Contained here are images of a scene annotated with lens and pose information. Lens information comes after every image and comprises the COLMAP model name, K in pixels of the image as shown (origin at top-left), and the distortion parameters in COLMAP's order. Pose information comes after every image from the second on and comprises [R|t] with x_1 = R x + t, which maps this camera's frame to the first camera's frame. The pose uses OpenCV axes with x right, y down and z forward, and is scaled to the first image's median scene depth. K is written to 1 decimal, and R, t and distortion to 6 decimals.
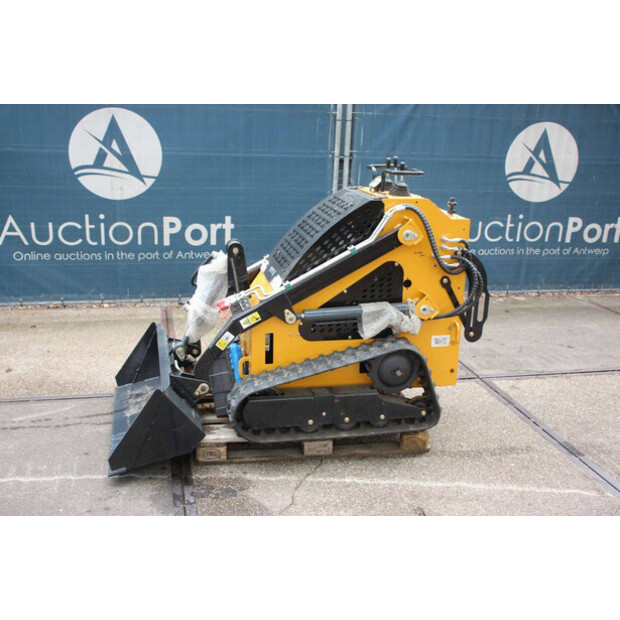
lens RADIAL K [[706.4, 0, 310.0], [0, 706.4, 310.0], [0, 0, 1]] dist [-0.015541, 0.029451]
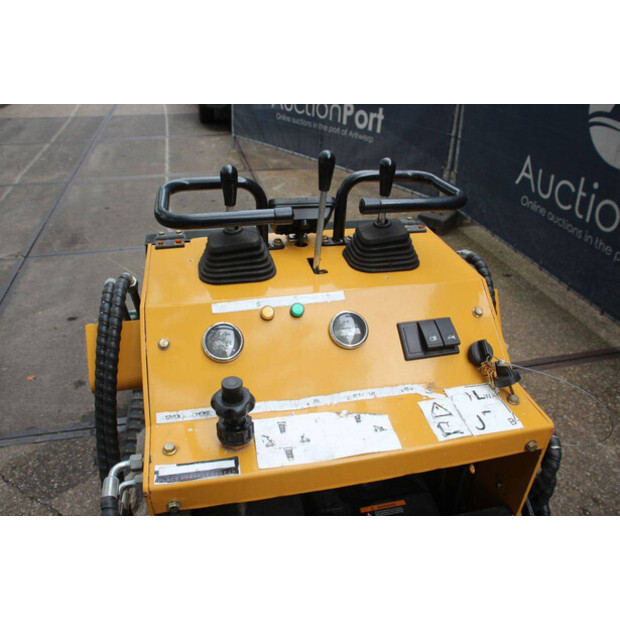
lens RADIAL K [[506.9, 0, 310.0], [0, 506.9, 310.0], [0, 0, 1]] dist [-0.077572, 0.012775]
pose [[0.018609, 0.483571, -0.875107, 0.329498], [-0.293530, 0.839332, 0.457560, -0.257076], [0.955769, 0.248356, 0.157561, 0.991391]]
